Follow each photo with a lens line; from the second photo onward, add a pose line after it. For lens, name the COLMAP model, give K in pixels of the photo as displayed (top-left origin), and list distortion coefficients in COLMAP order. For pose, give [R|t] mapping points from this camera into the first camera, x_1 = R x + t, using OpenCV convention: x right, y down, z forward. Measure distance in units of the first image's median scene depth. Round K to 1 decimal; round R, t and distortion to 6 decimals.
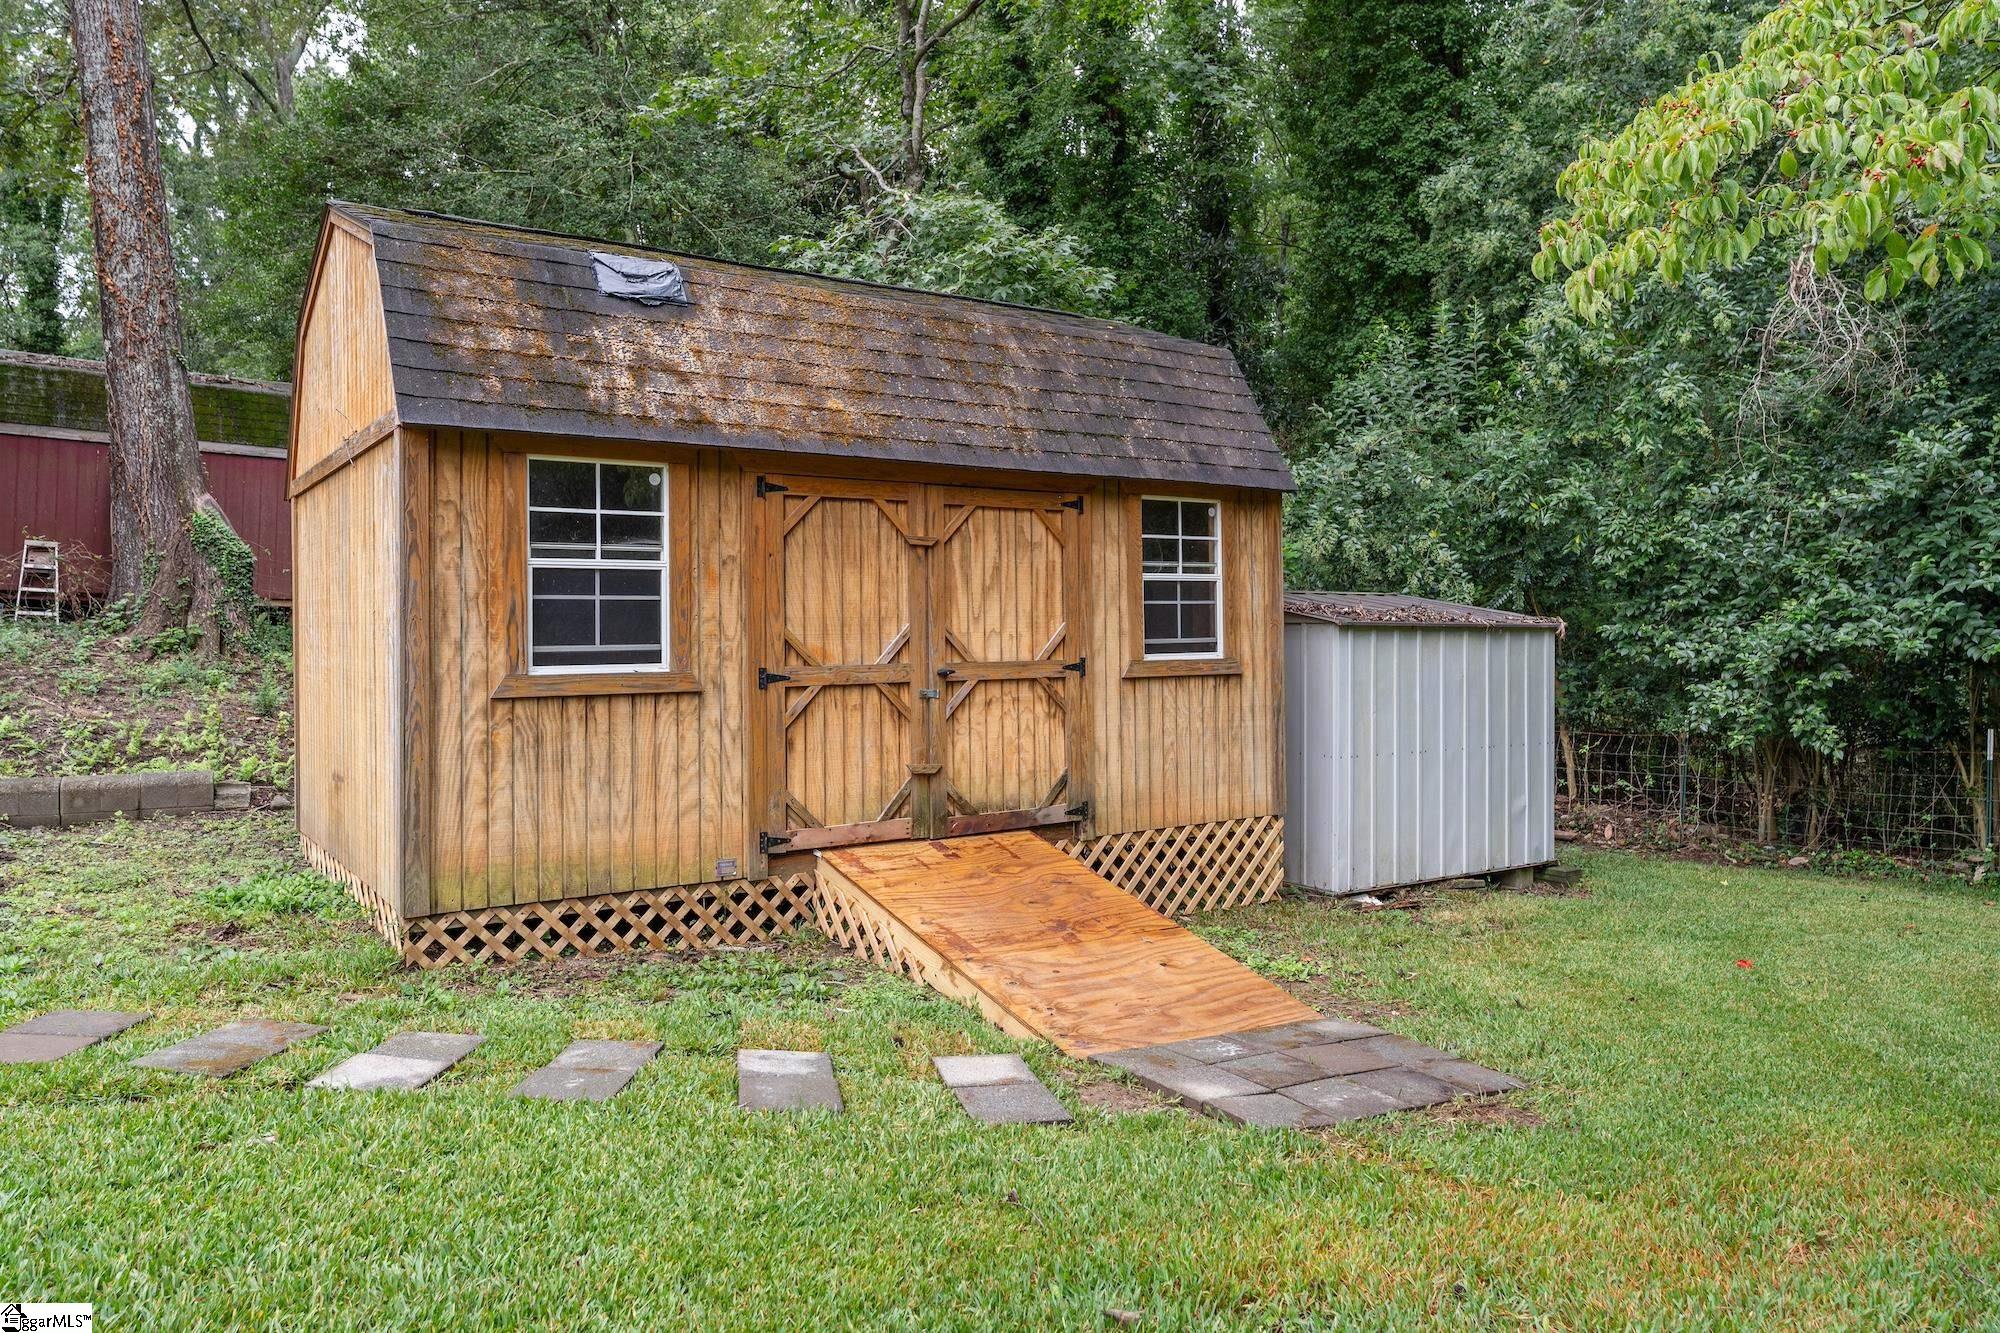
lens RADIAL K [[1351.5, 0, 959.5], [0, 1351.5, 657.6], [0, 0, 1]] dist [-0.005748, -0.001822]
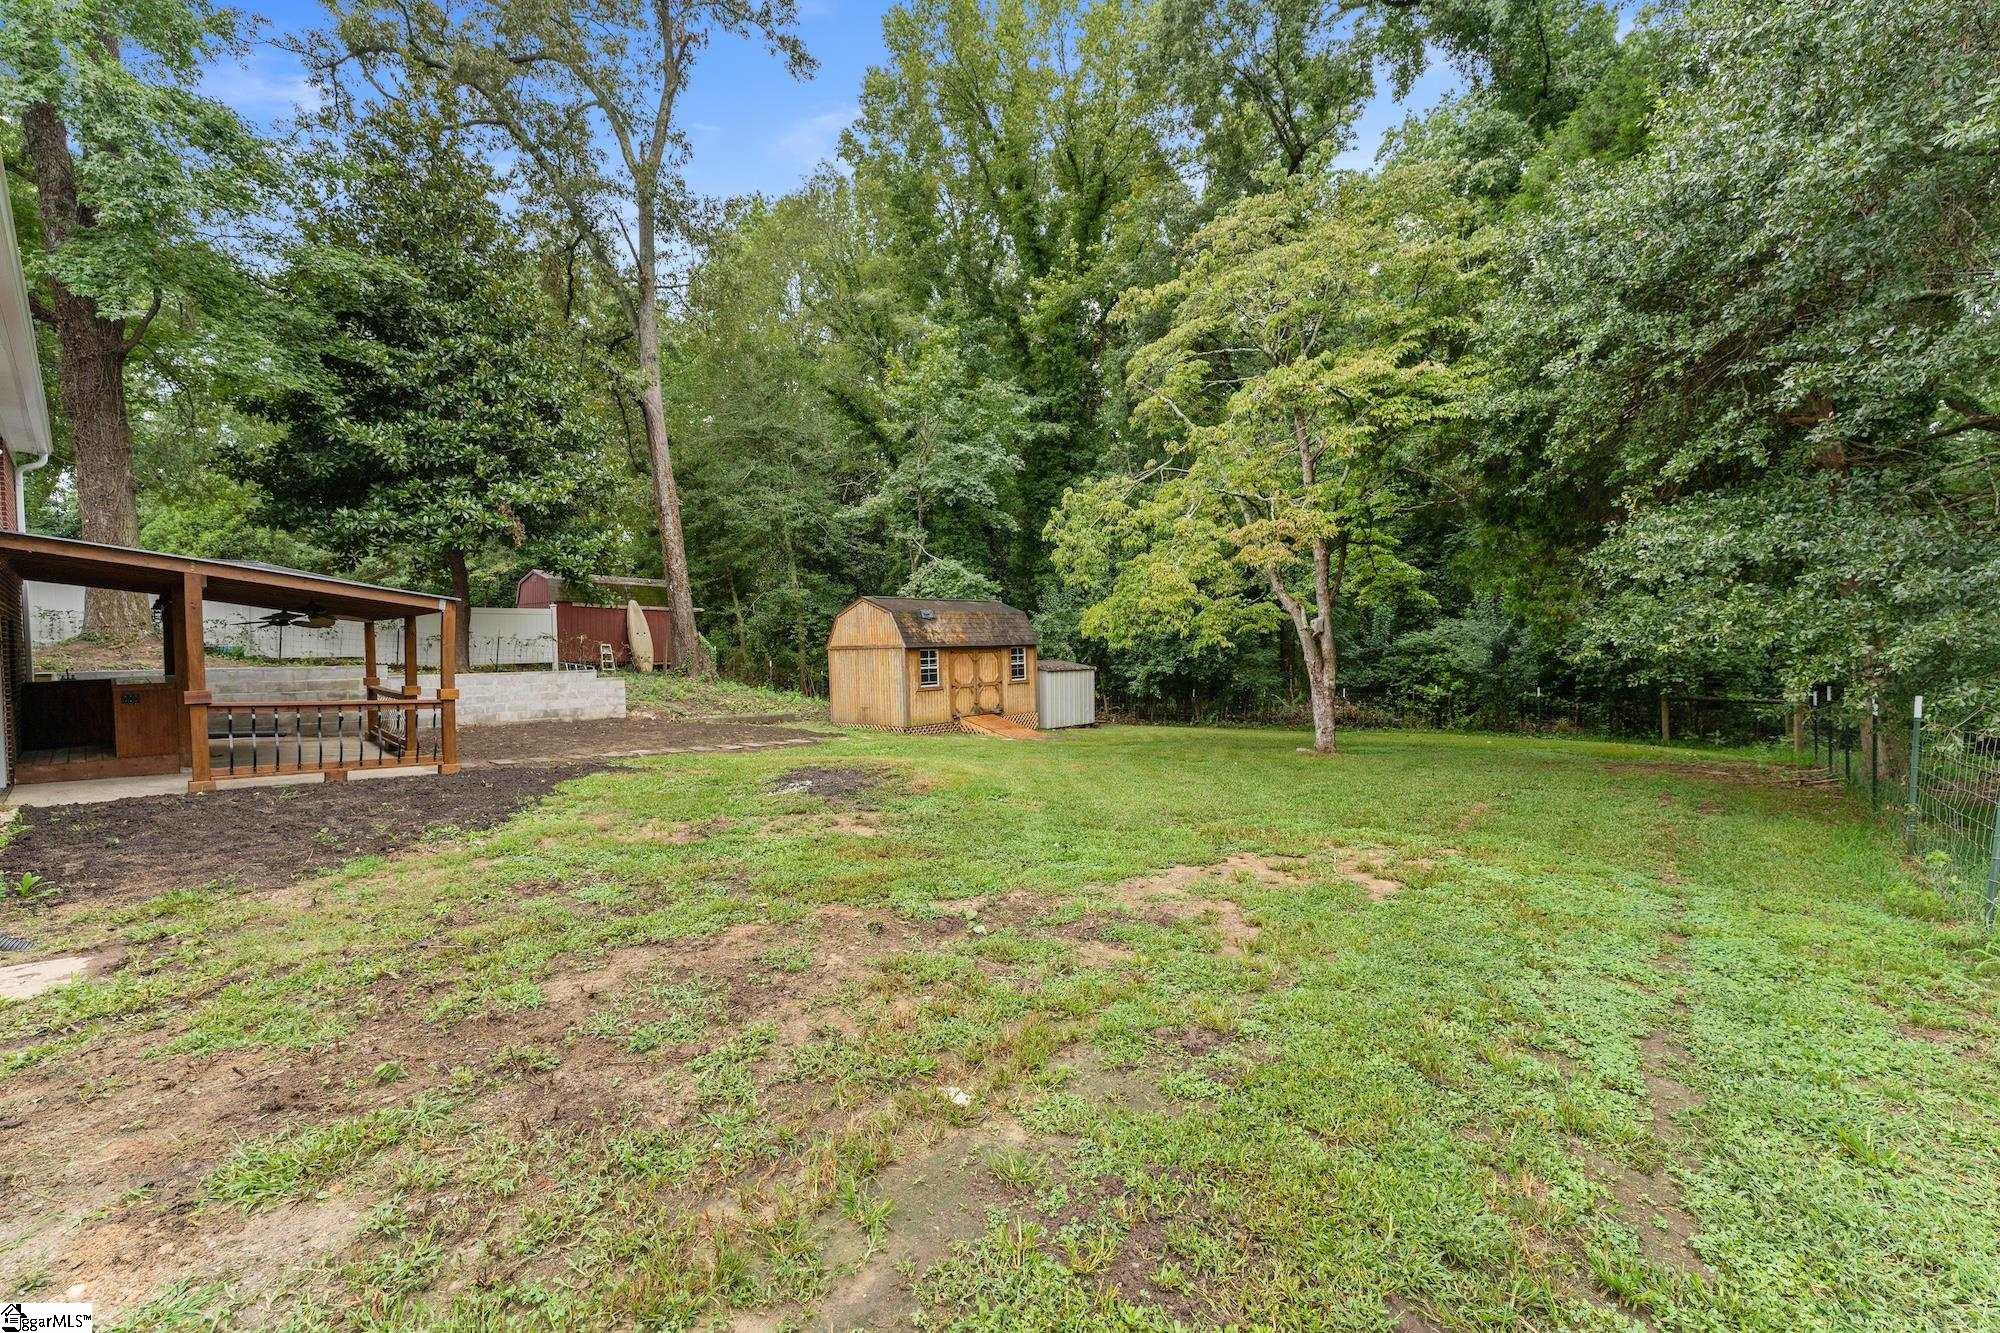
lens RADIAL K [[807.7, 0, 988.6], [0, 807.7, 660.8], [0, 0, 1]] dist [0.001034, -0.000024]
pose [[0.975397, -0.003452, 0.220427, -0.657994], [-0.000837, 0.999812, 0.019361, -0.139828], [-0.220453, -0.019069, 0.975211, -2.069763]]
